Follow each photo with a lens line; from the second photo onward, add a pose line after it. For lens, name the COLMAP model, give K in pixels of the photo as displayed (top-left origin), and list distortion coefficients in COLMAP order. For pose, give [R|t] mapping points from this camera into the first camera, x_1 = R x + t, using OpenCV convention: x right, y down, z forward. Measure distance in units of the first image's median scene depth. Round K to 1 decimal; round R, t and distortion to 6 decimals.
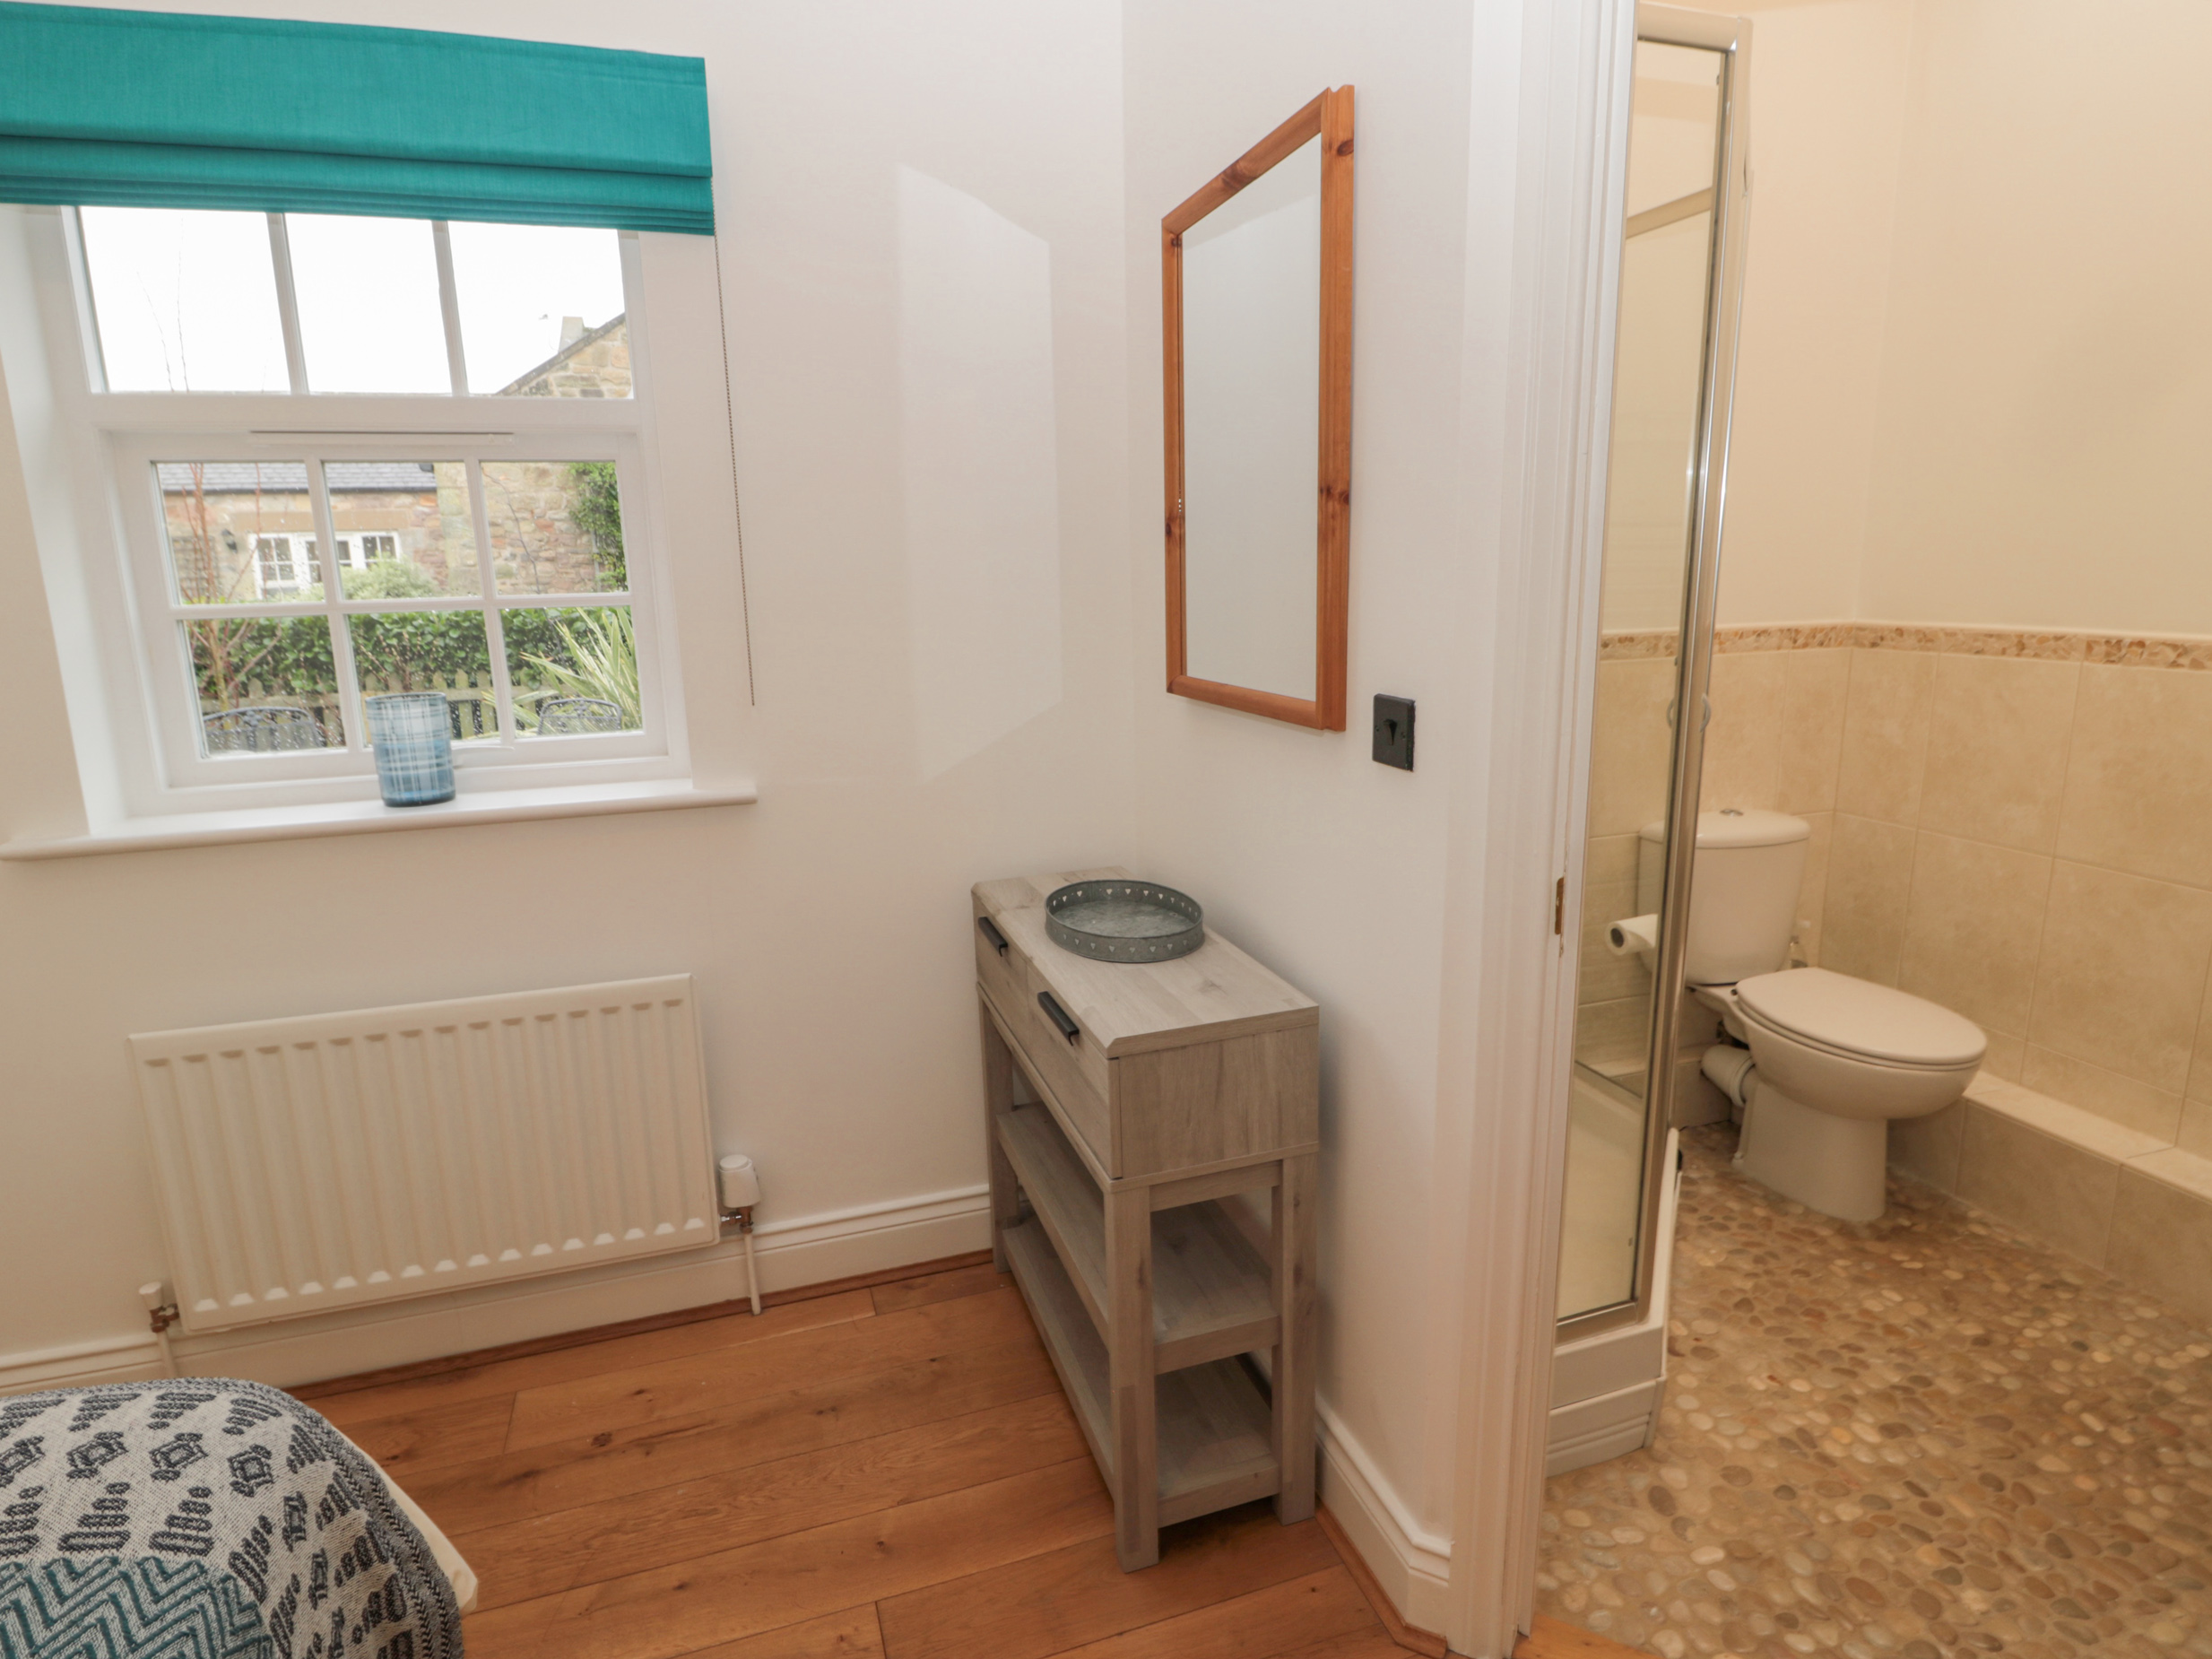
lens RADIAL K [[1199.1, 0, 1102.6], [0, 1199.1, 817.3], [0, 0, 1]] dist [0.002252, -0.014880]
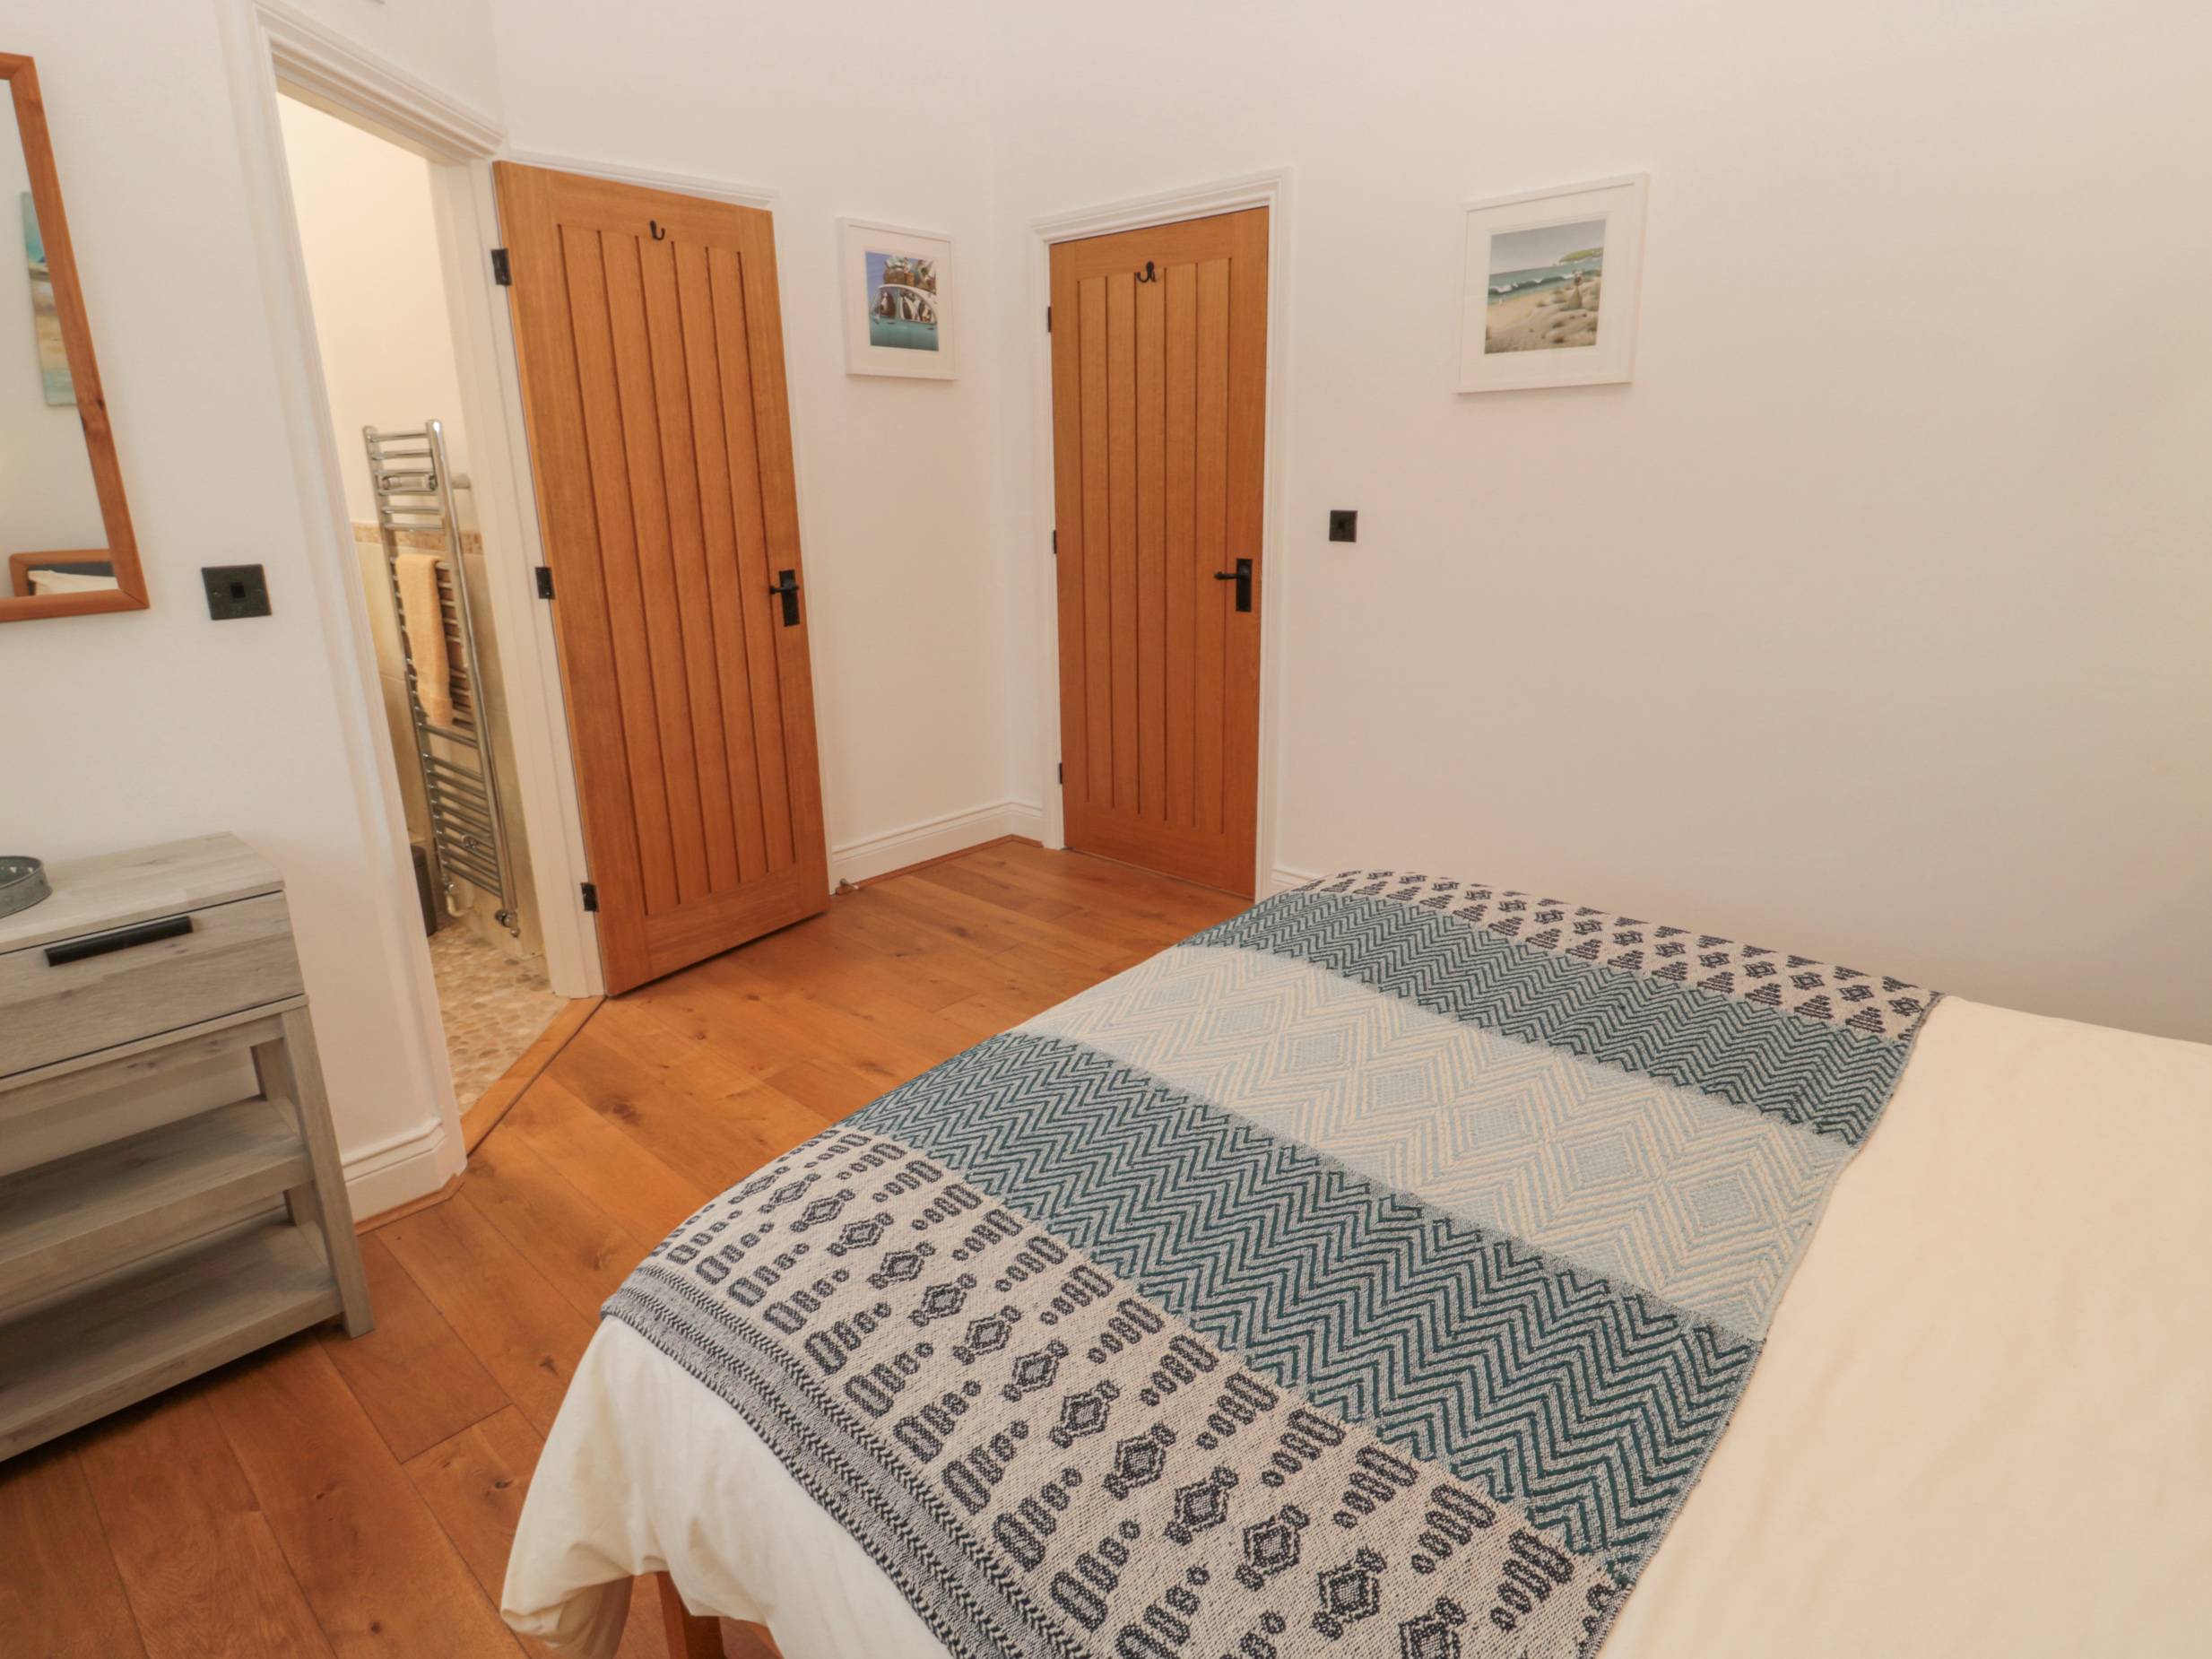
lens RADIAL K [[1221.1, 0, 1094.7], [0, 1221.1, 815.2], [0, 0, 1]] dist [0.001137, -0.009768]
pose [[-0.481109, -0.220769, 0.848408, -0.920499], [0.205403, 0.912445, 0.353911, -0.083054], [-0.852258, 0.344535, -0.393639, 0.517685]]
